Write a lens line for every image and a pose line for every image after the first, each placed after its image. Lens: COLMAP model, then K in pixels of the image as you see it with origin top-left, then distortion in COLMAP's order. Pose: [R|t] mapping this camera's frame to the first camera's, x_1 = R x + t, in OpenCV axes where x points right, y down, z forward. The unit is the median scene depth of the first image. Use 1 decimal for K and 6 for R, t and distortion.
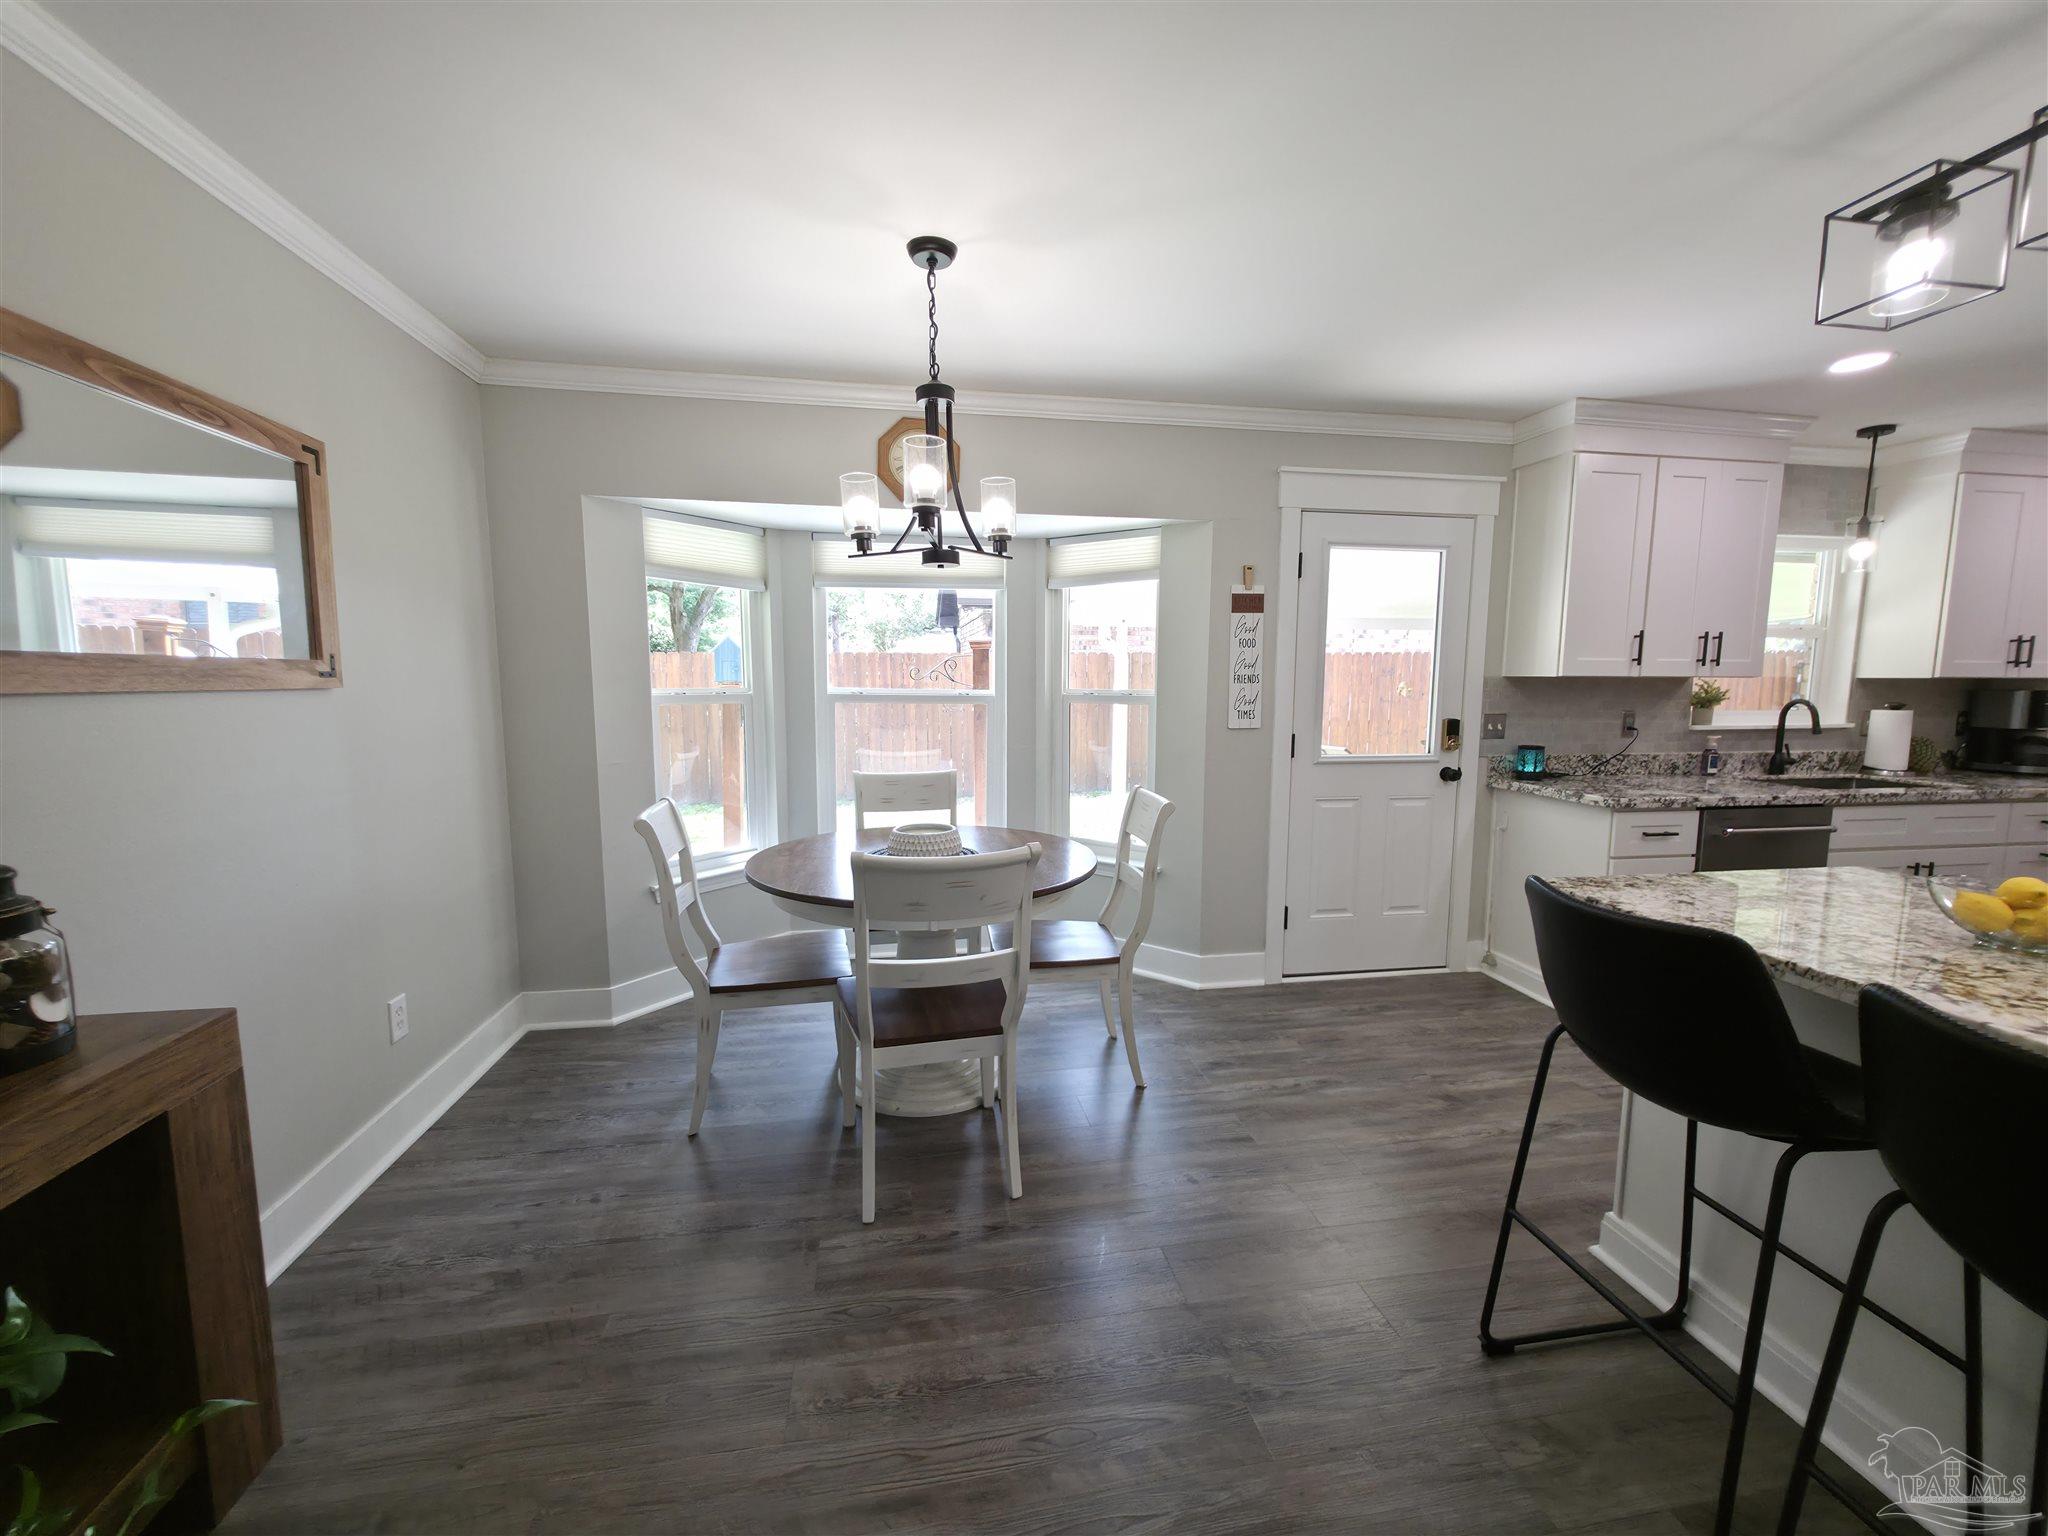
lens RADIAL K [[819.2, 0, 1027.0], [0, 819.2, 773.4], [0, 0, 1]] dist [0.002234, 0.000431]
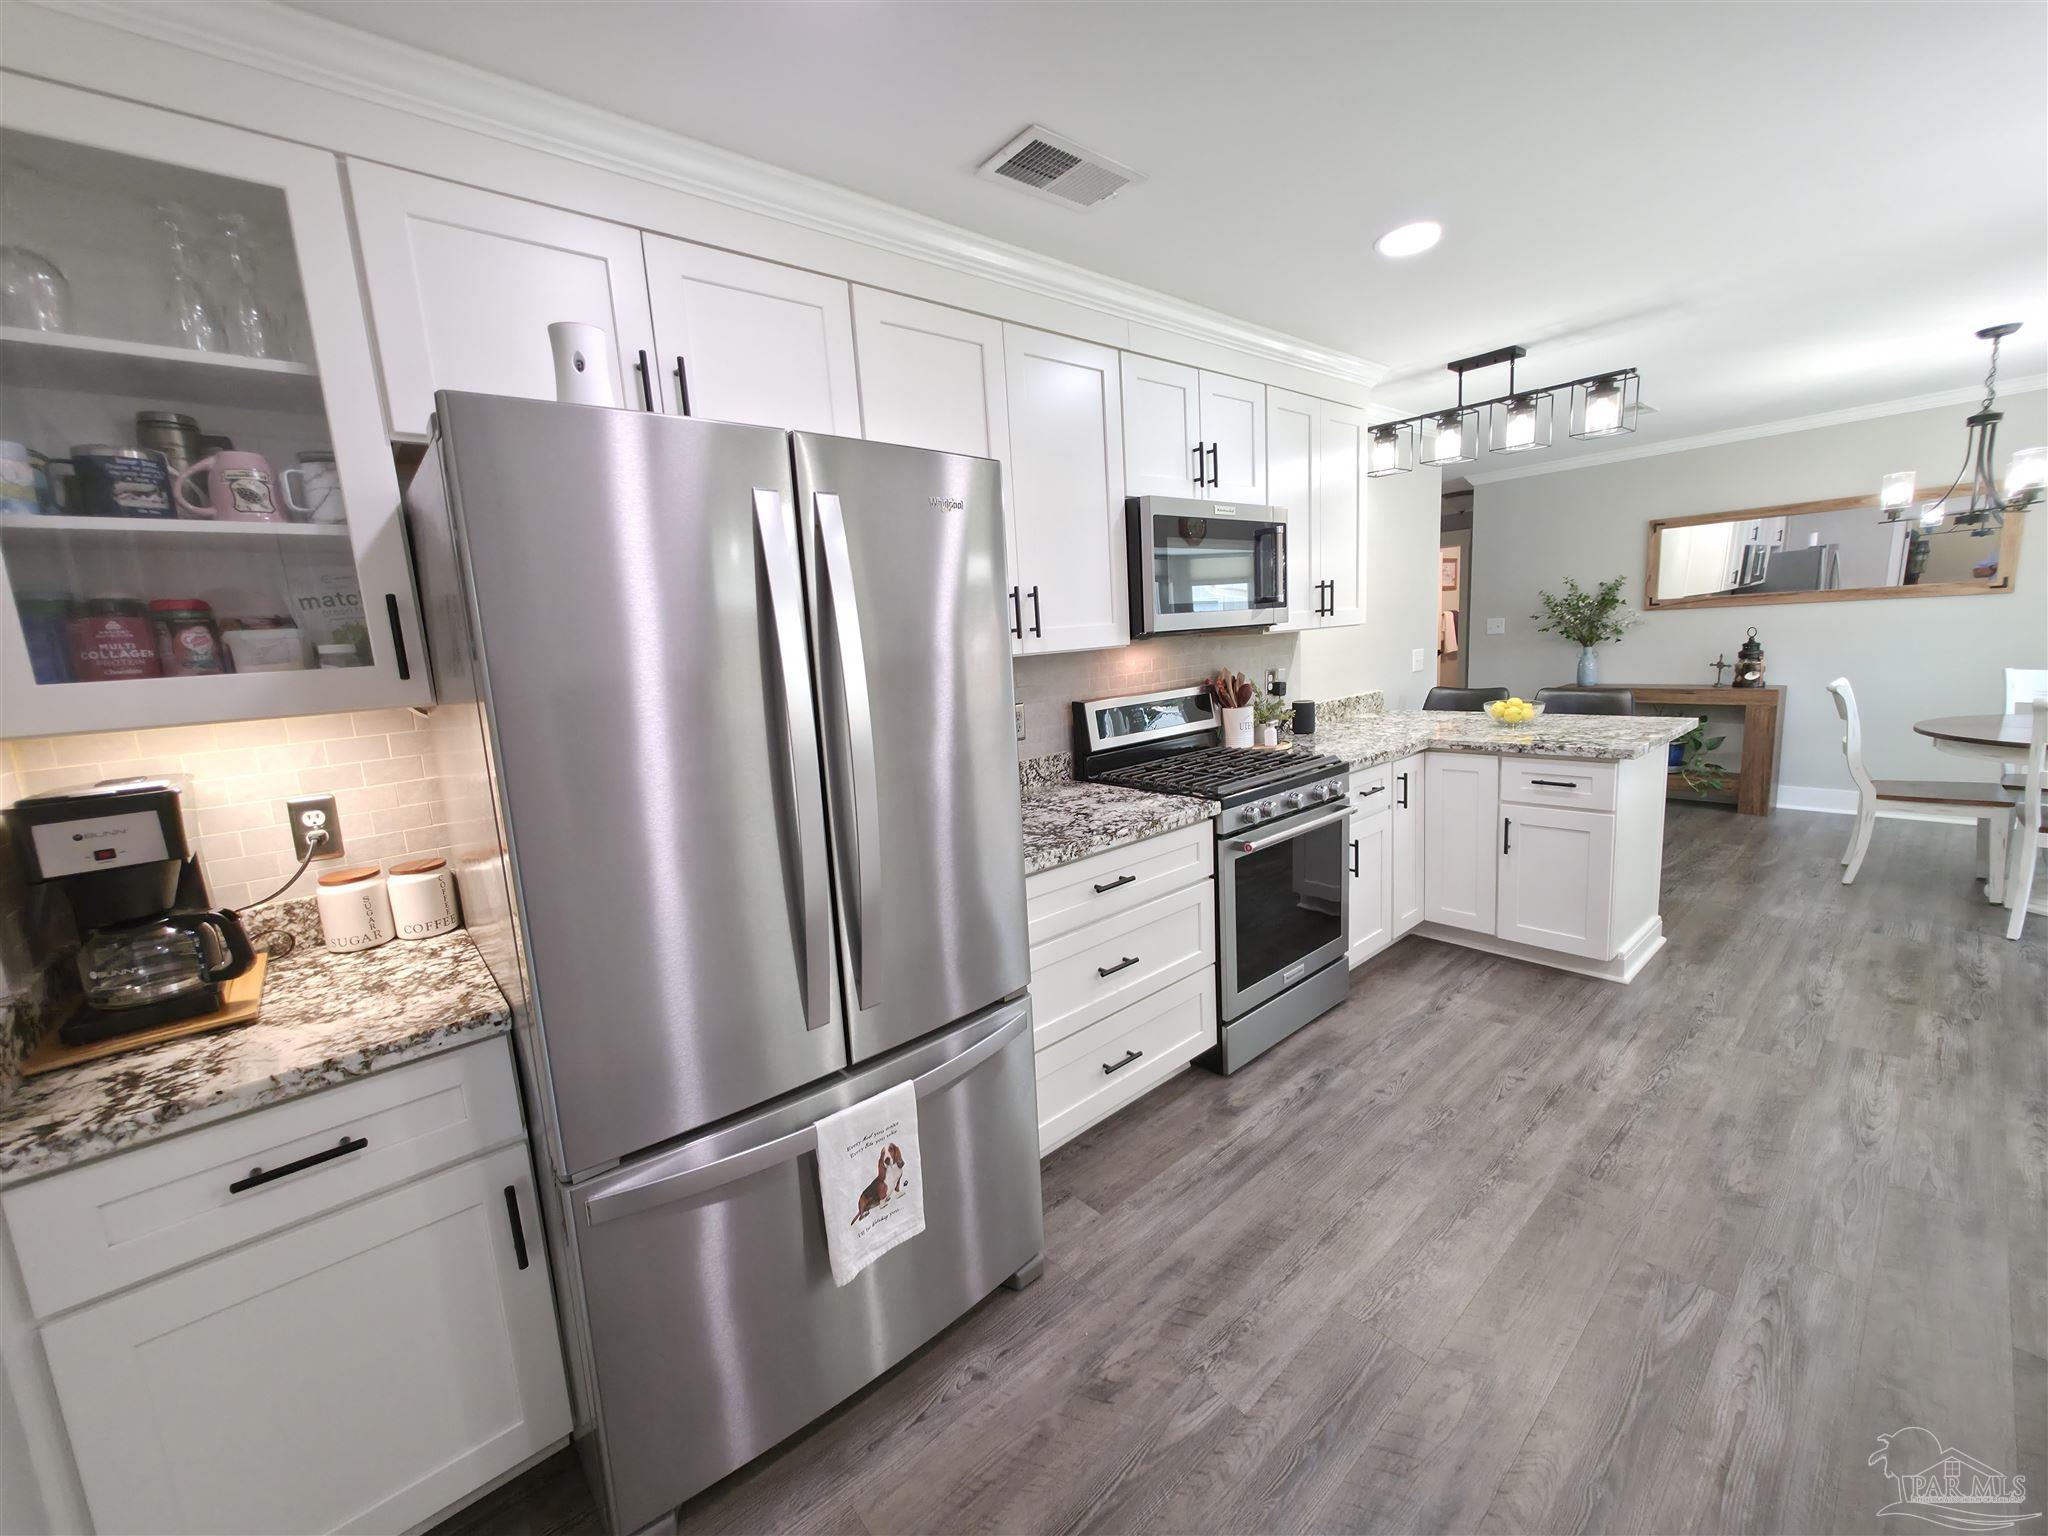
lens RADIAL K [[819.2, 0, 1034.9], [0, 819.2, 761.6], [0, 0, 1]] dist [0.002234, 0.000431]
pose [[-0.853157, 0.127415, -0.505855, 1.404408], [-0.005912, 0.967288, 0.253612, -0.116921], [0.521621, 0.219361, -0.824495, 0.869083]]
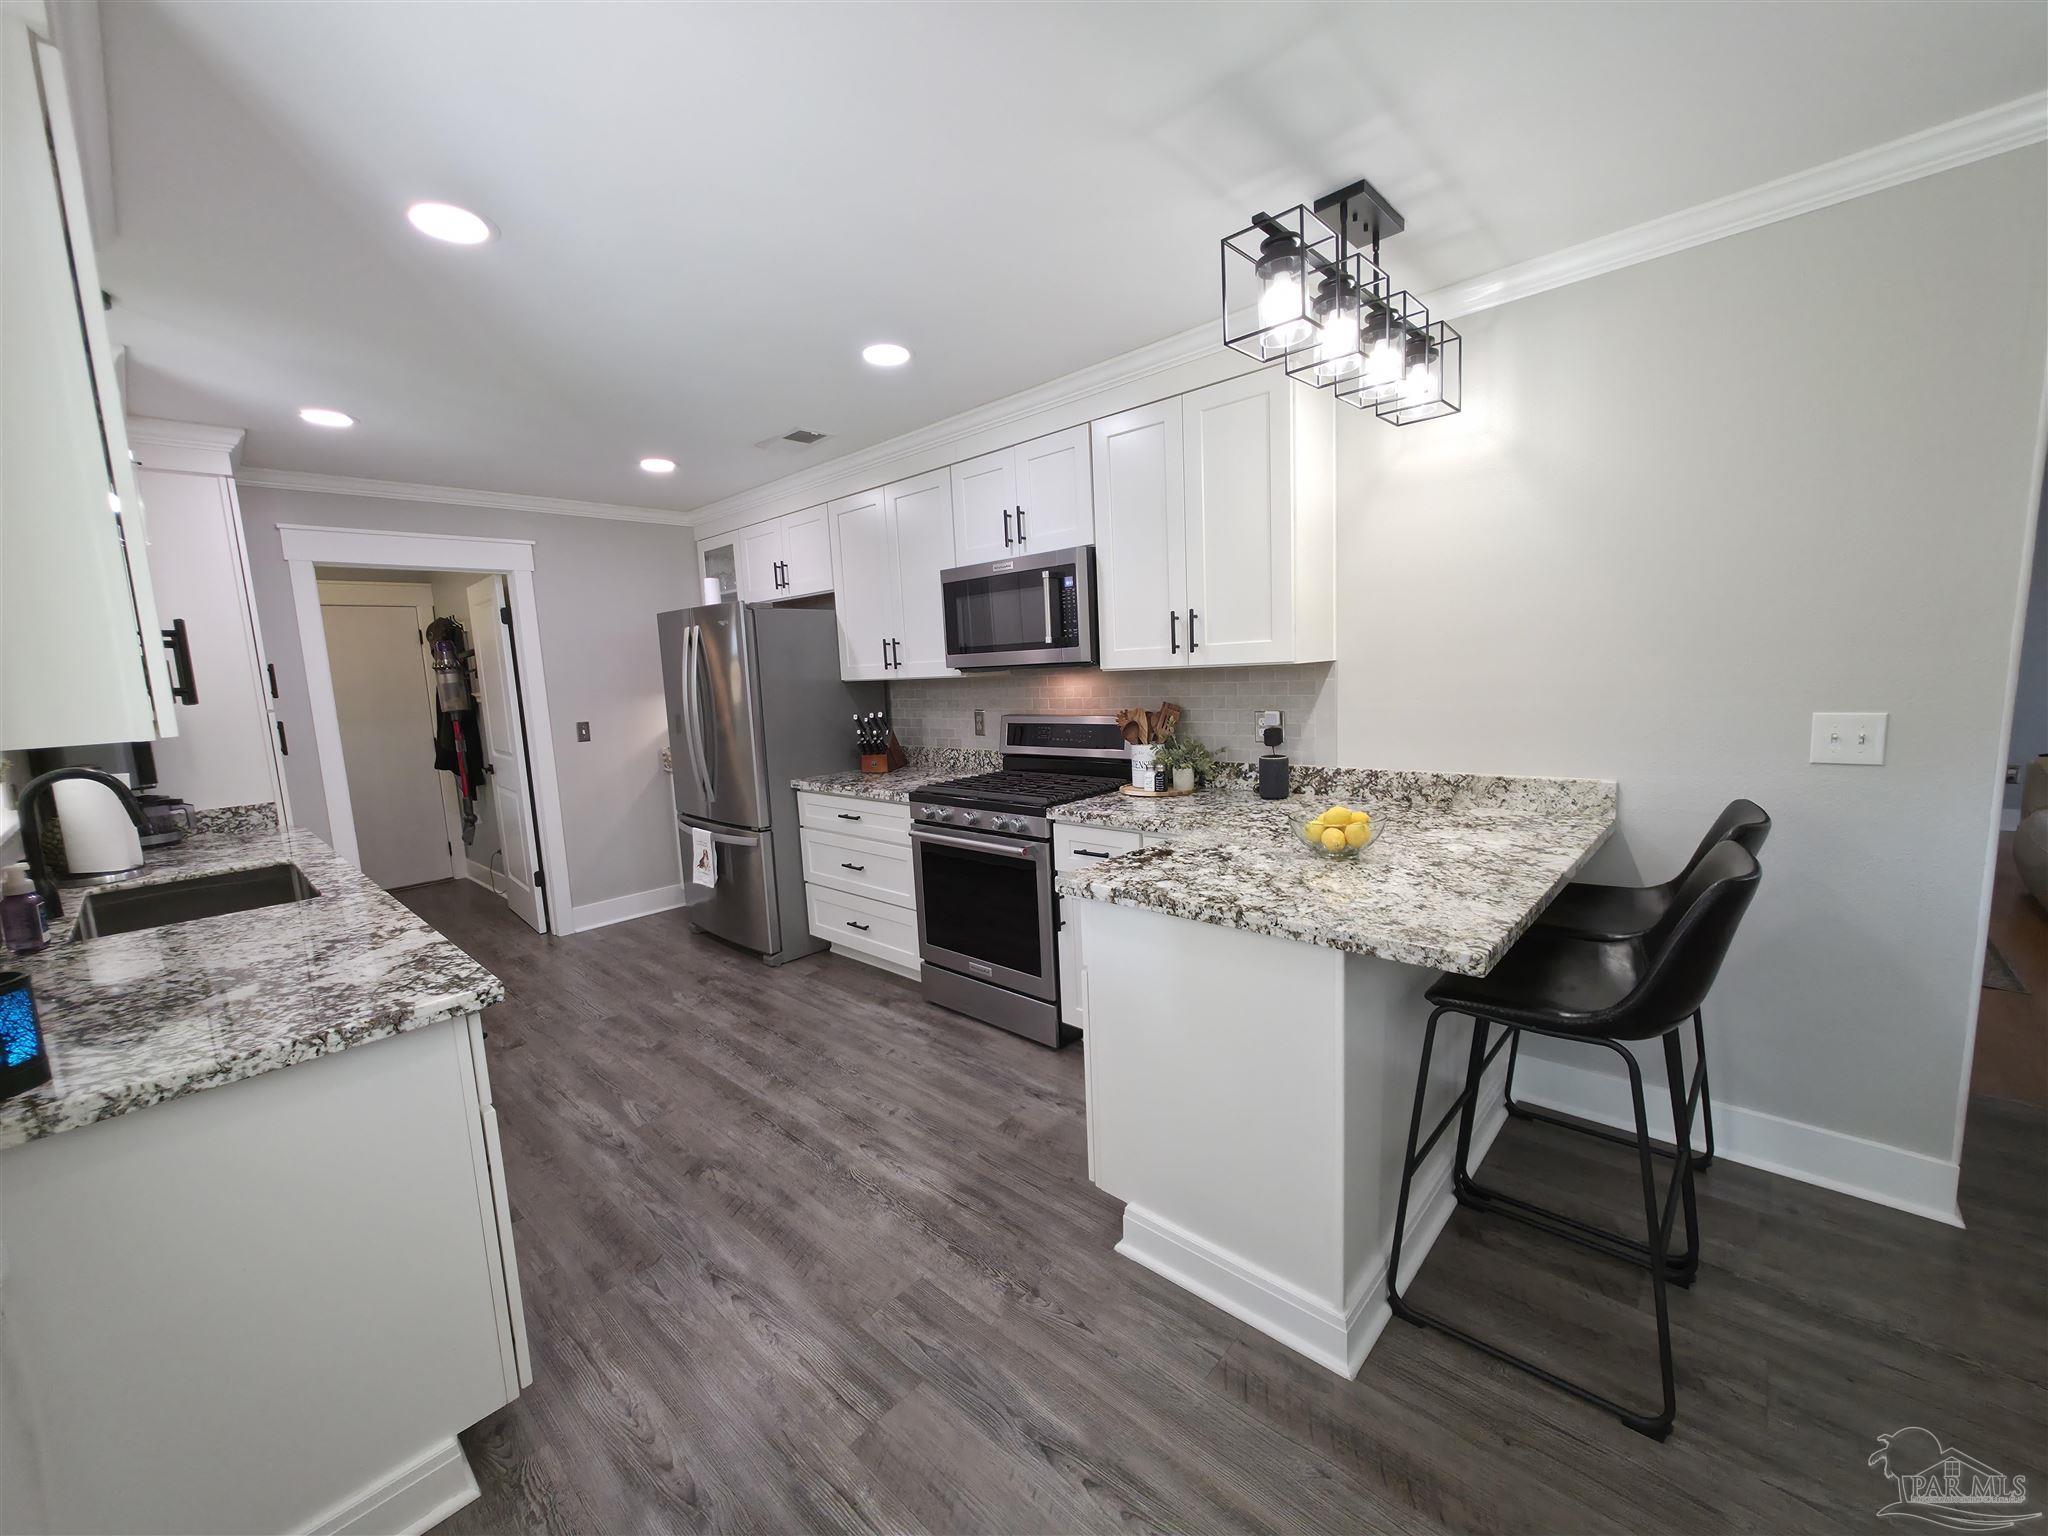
lens RADIAL K [[819.2, 0, 1020.2], [0, 819.2, 768.2], [0, 0, 1]] dist [0.002234, 0.000431]
pose [[-0.603683, -0.077813, 0.793418, 0.157541], [0.138611, 0.969822, 0.200578, -0.114045], [-0.785082, 0.231062, -0.574679, 0.831592]]
